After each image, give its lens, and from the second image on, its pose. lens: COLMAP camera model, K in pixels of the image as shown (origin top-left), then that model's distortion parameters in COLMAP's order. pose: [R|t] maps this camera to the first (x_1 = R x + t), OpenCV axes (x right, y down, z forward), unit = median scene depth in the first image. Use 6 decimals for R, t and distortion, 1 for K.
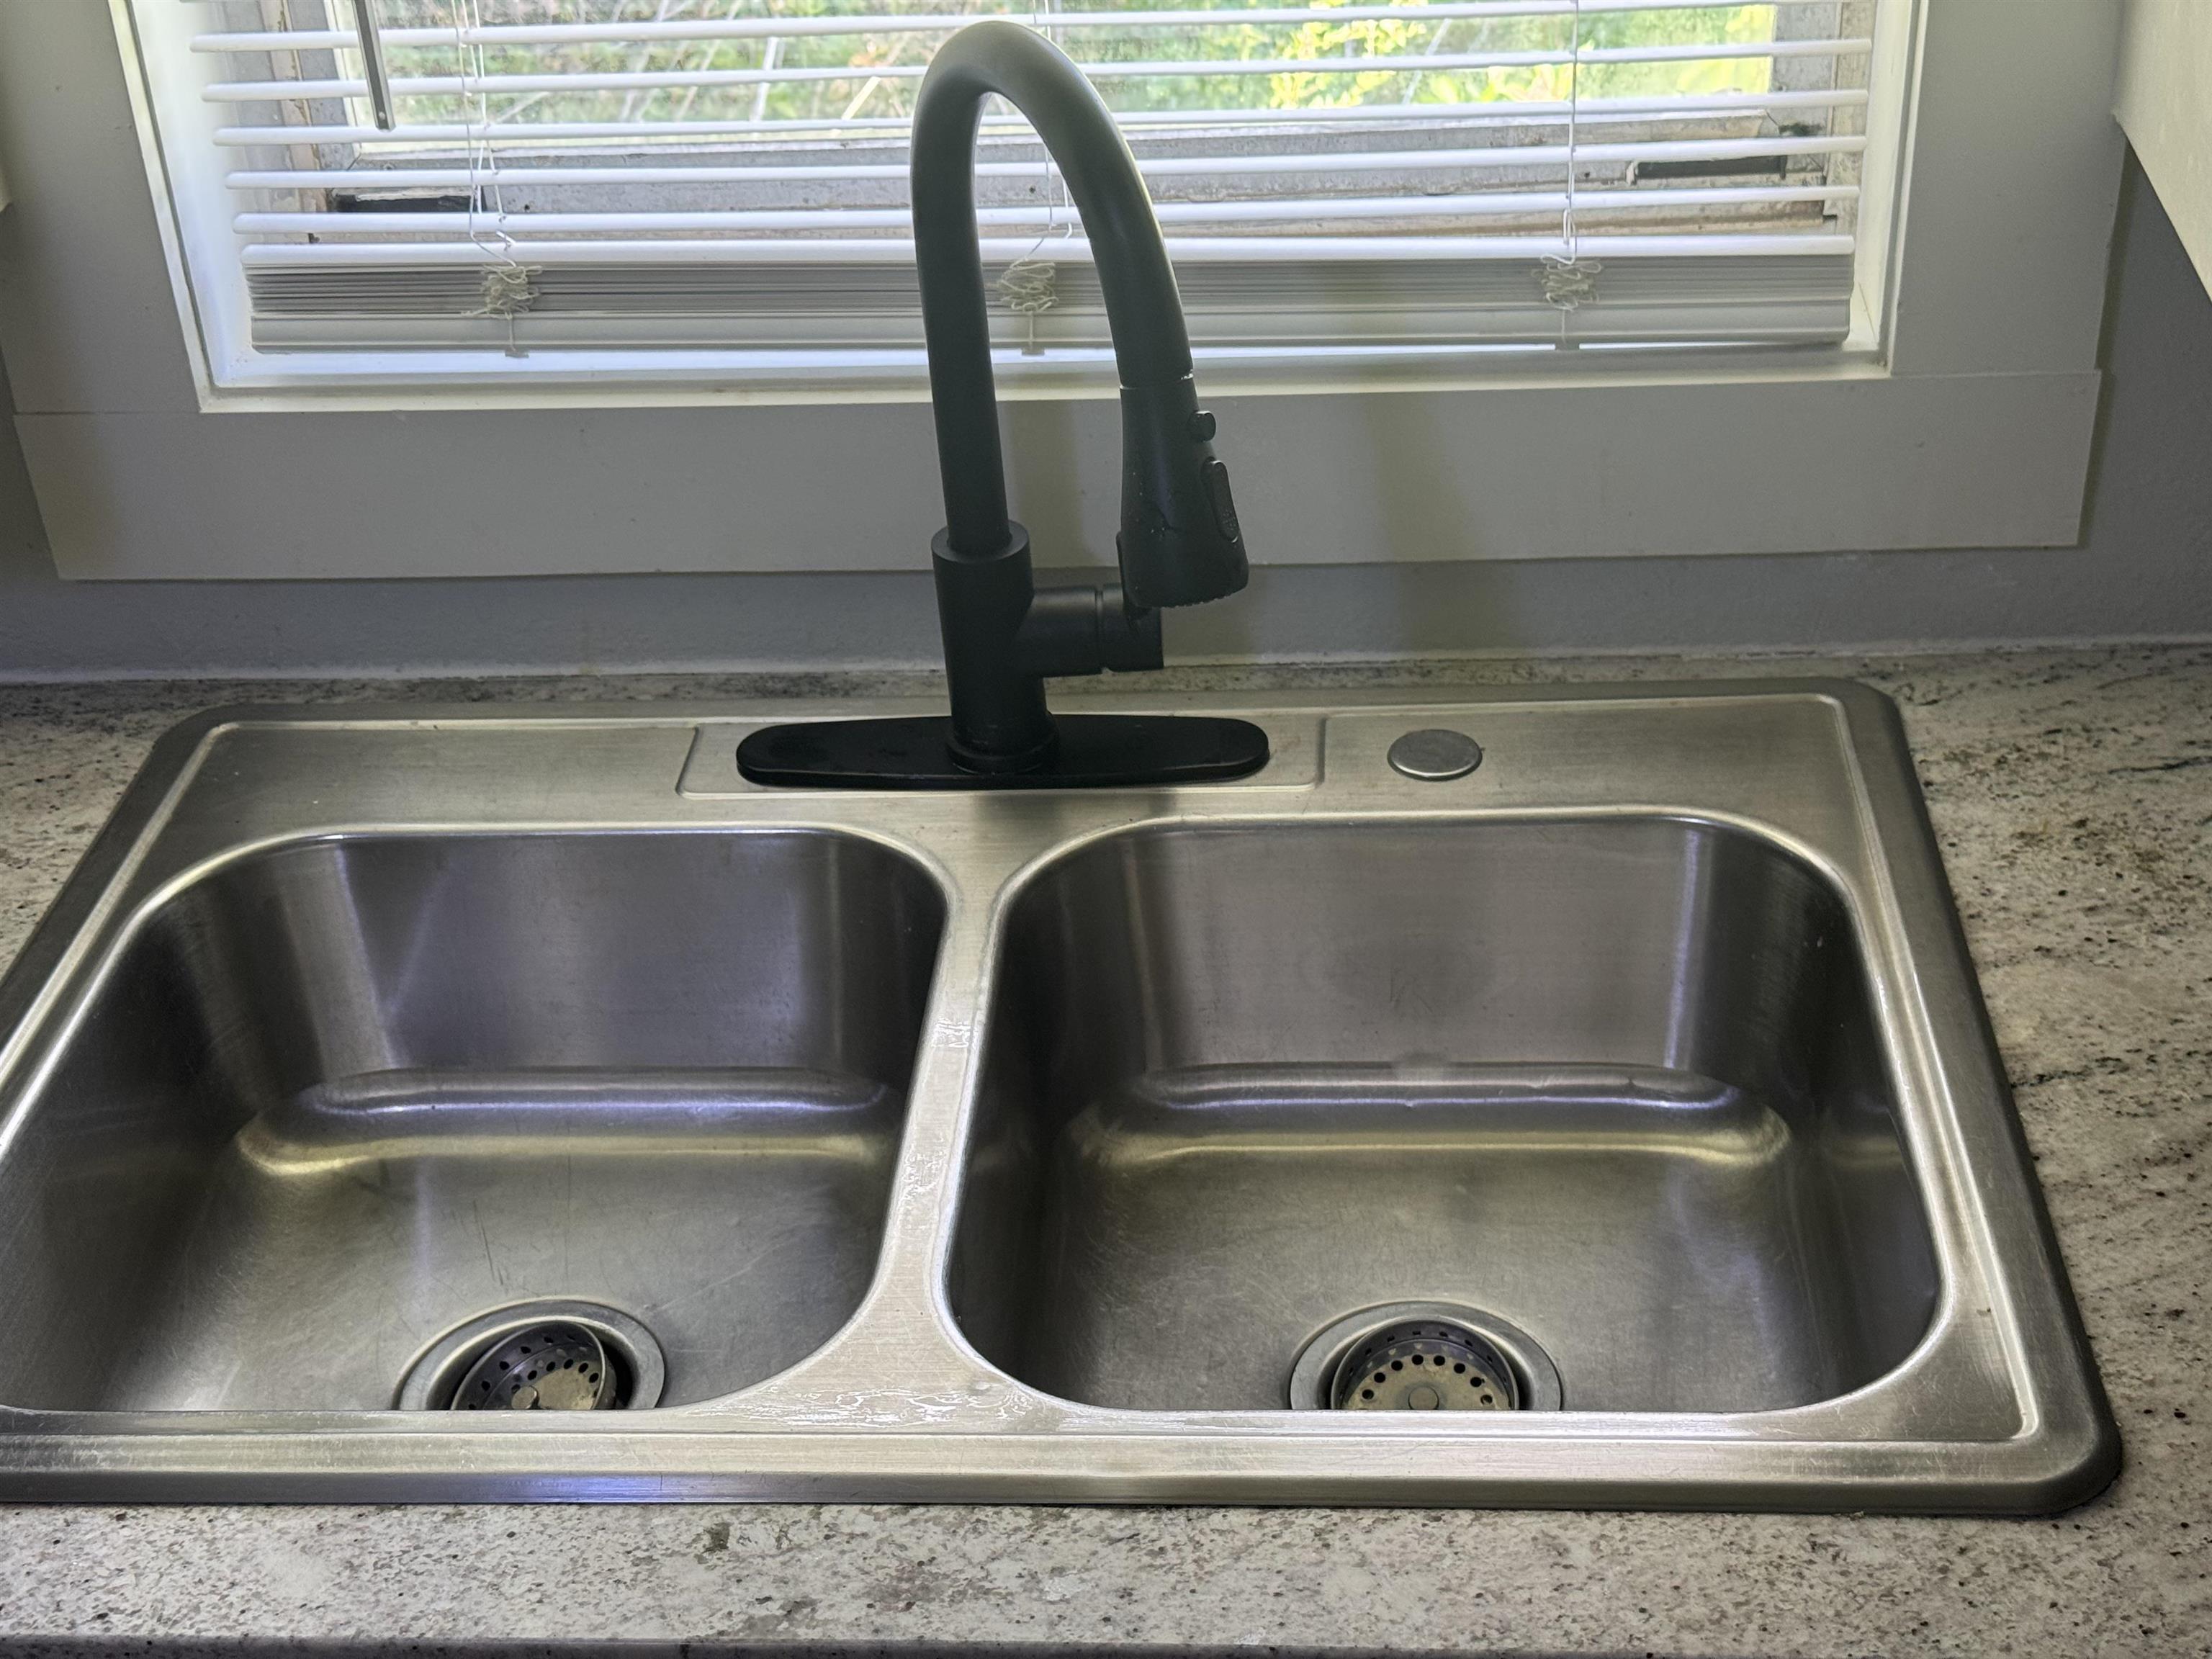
lens RADIAL K [[3195.7, 0, 1106.0], [0, 3195.7, 829.5], [0, 0, 1]] dist [0.148081, -0.432942]
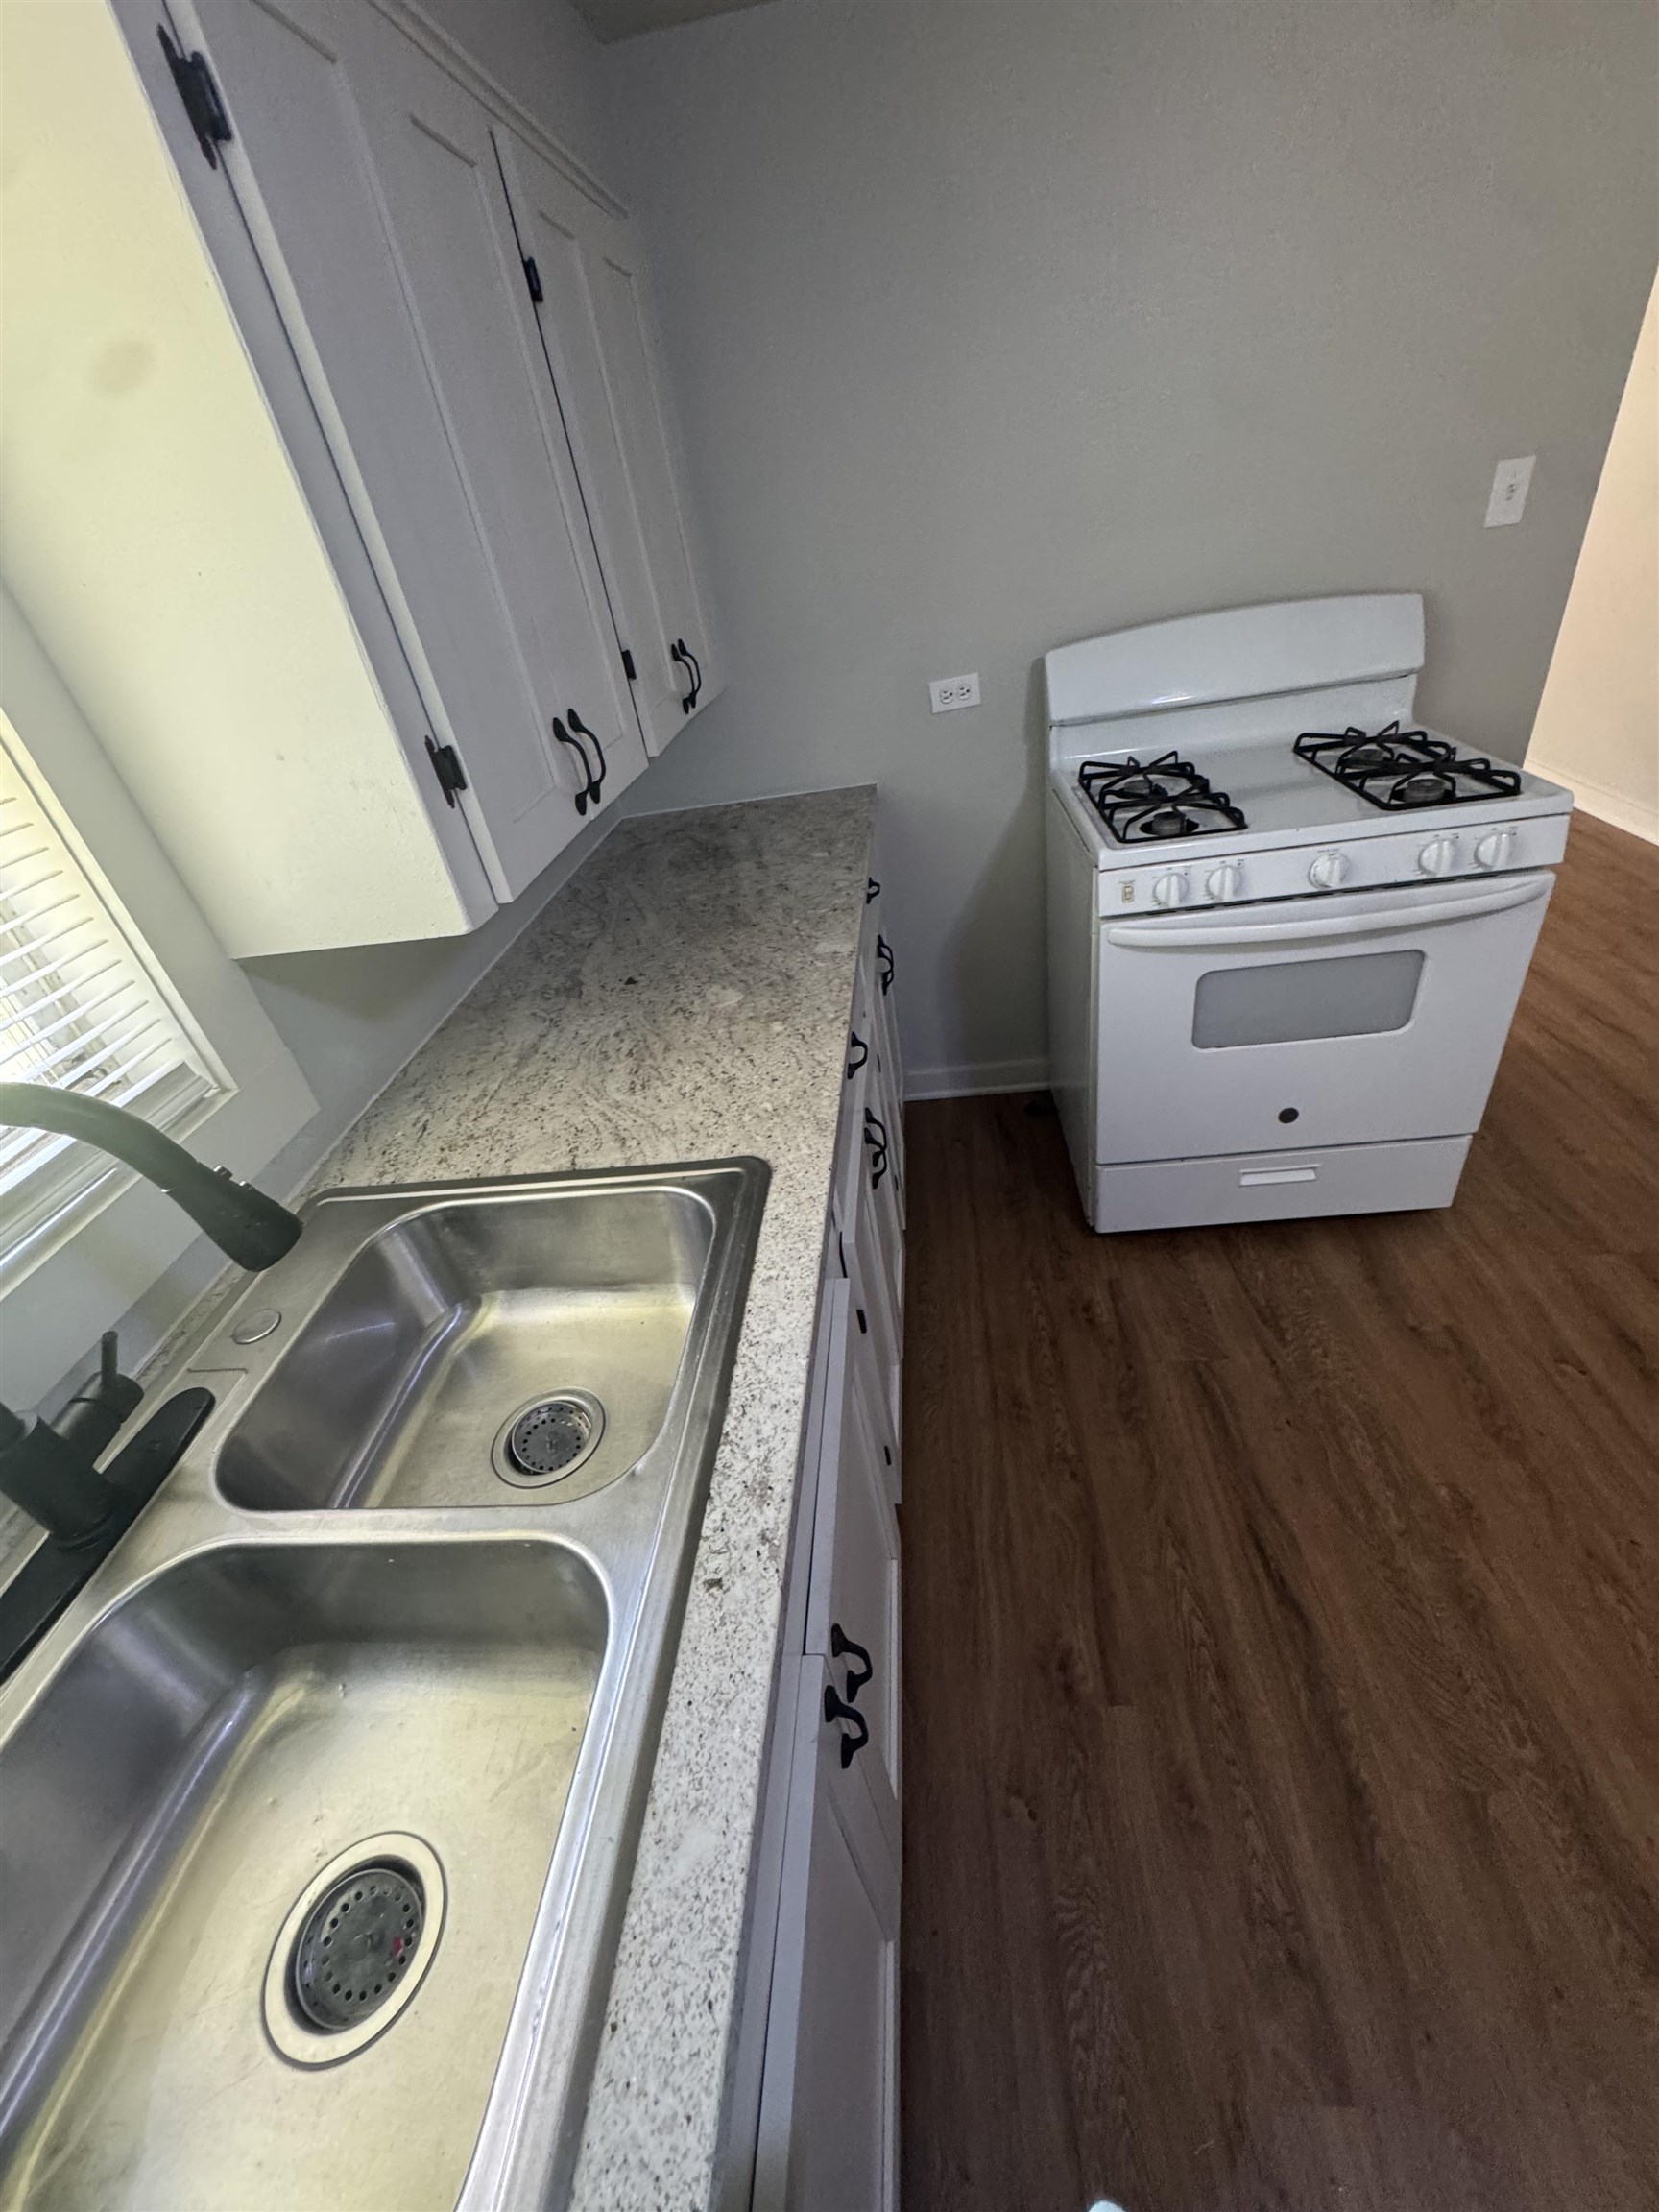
lens RADIAL K [[873.0, 0, 829.5], [0, 873.0, 1106.0], [0, 0, 1]] dist [-0.008983, 0.000036]
pose [[0.003946, -0.517287, 0.855803, -0.429360], [0.638051, 0.660267, 0.396154, -0.146000], [-0.769984, 0.544483, 0.332661, 0.597442]]
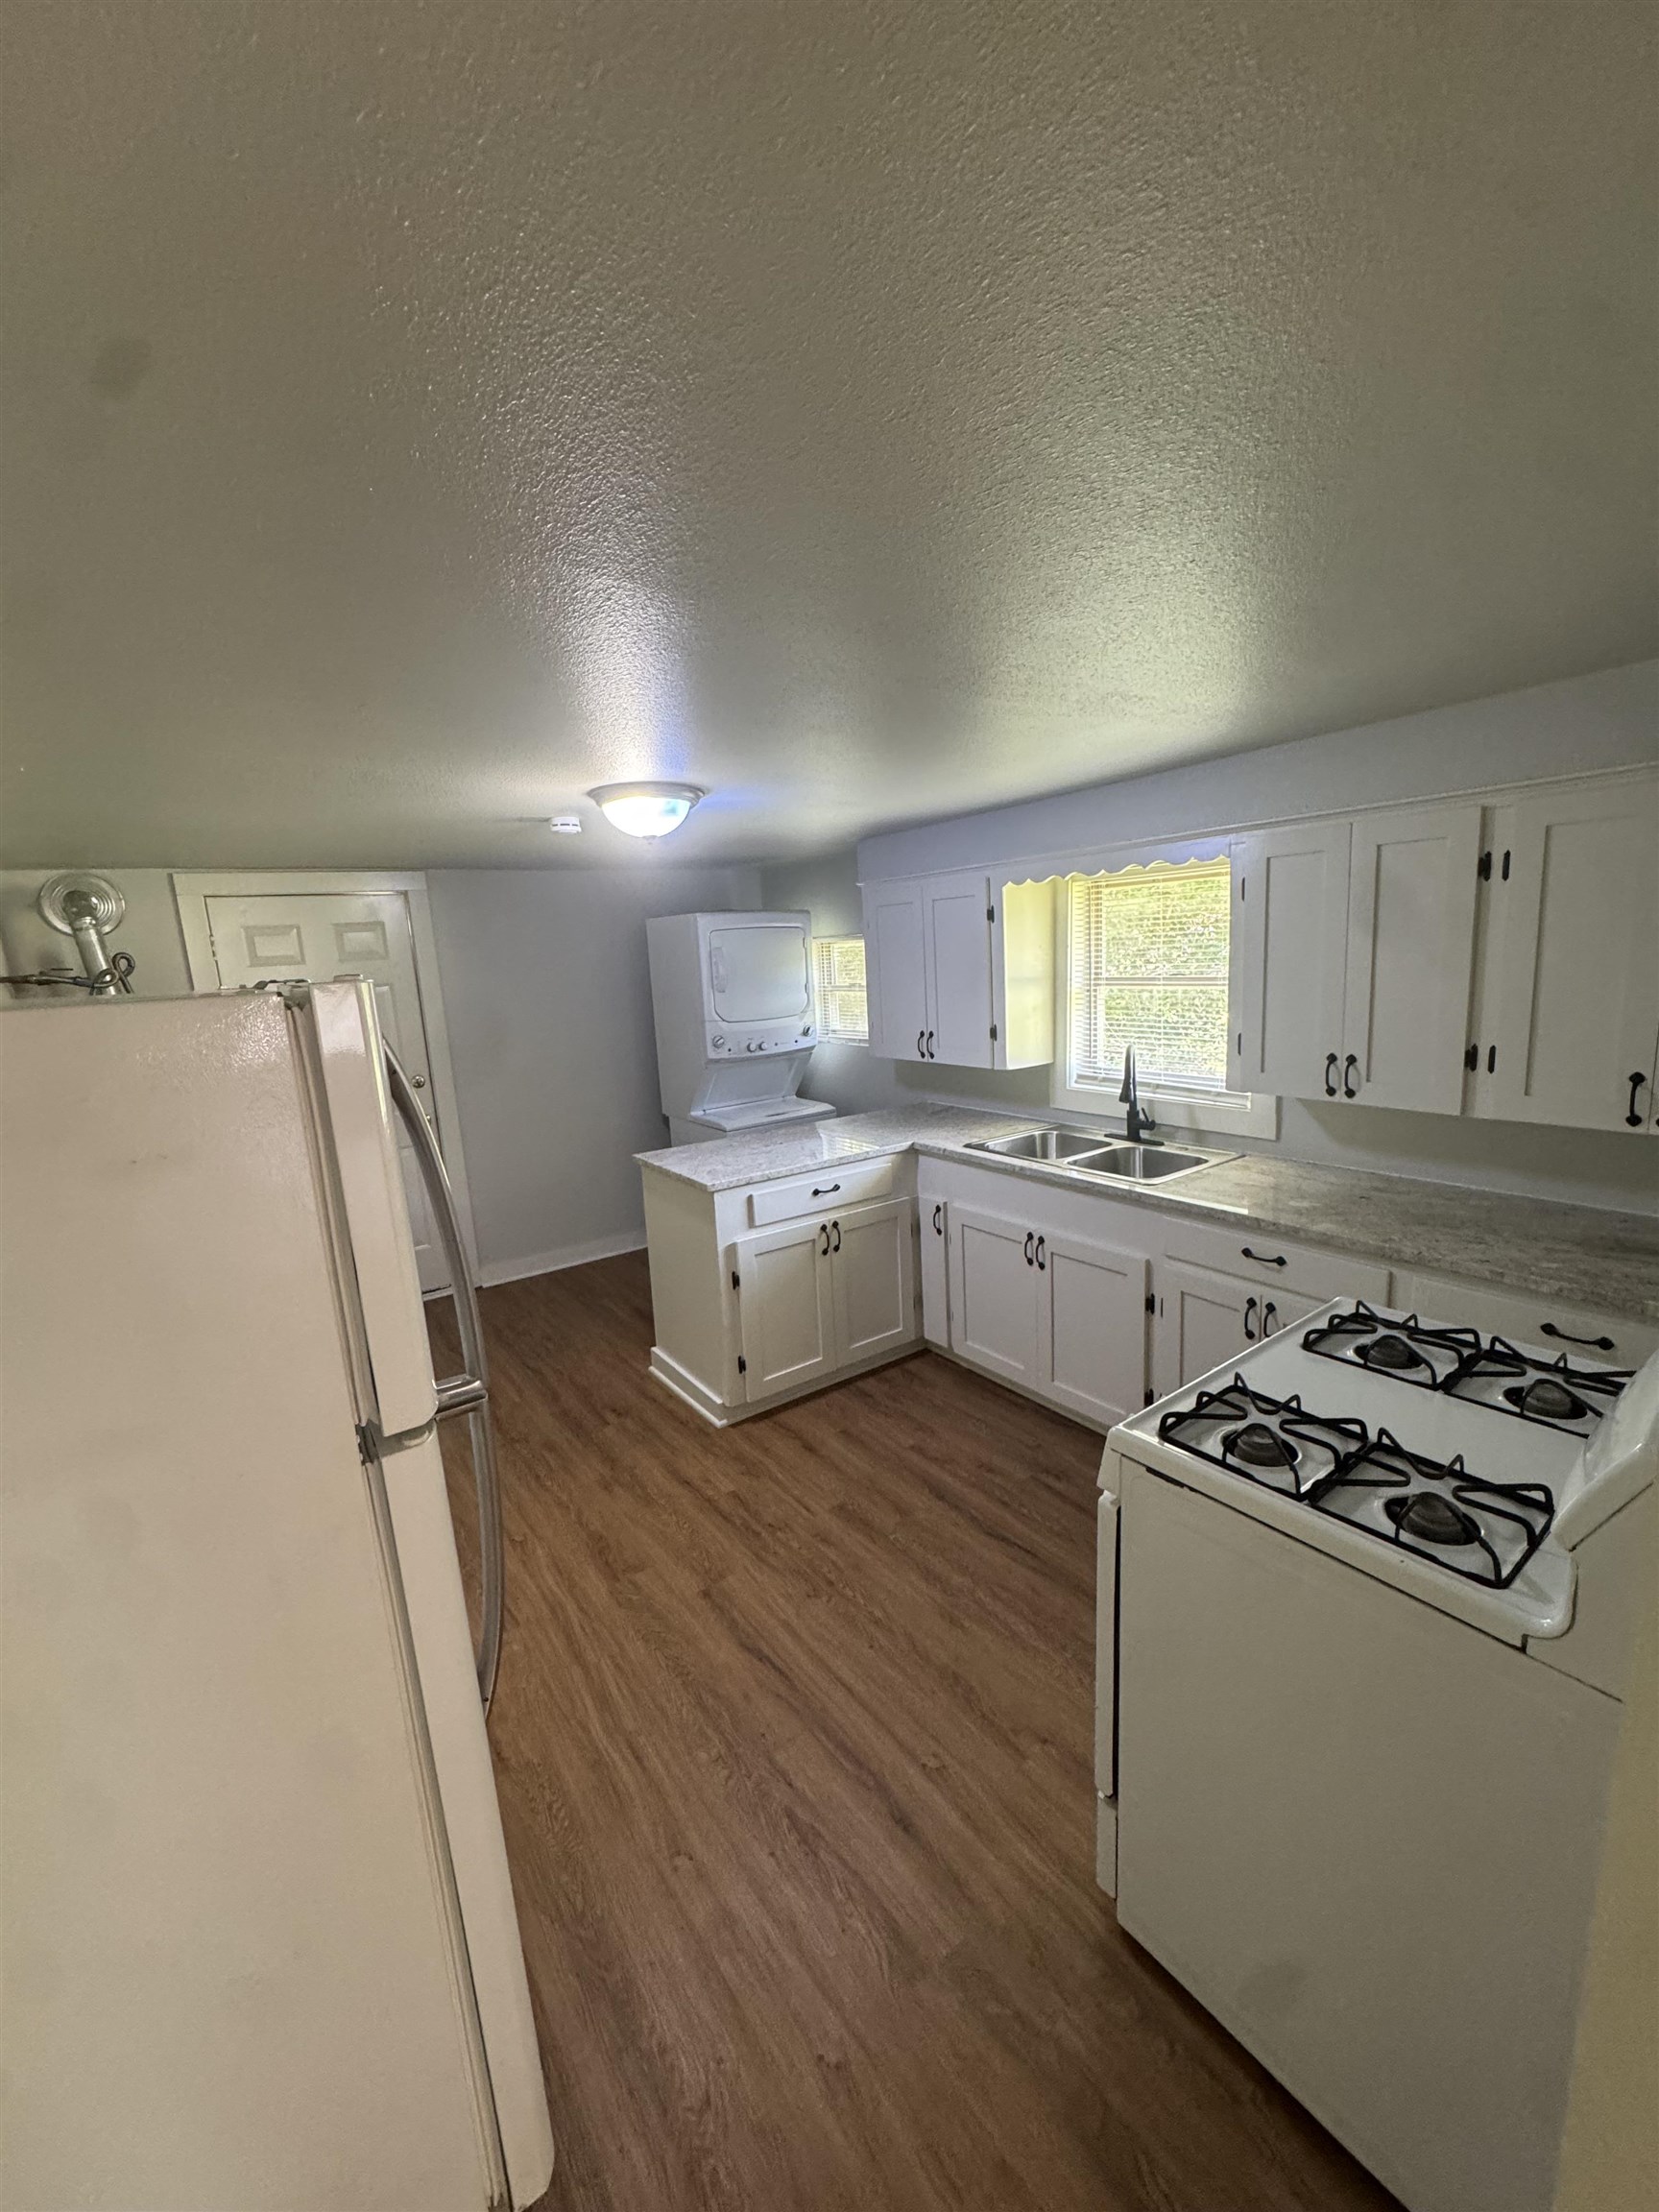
lens RADIAL K [[873.0, 0, 829.5], [0, 873.0, 1106.0], [0, 0, 1]] dist [-0.008983, 0.000036]
pose [[0.643225, 0.154116, -0.750007, 1.505214], [-0.381180, 0.913976, -0.139101, 0.671092], [0.664050, 0.375361, 0.646638, -1.300981]]
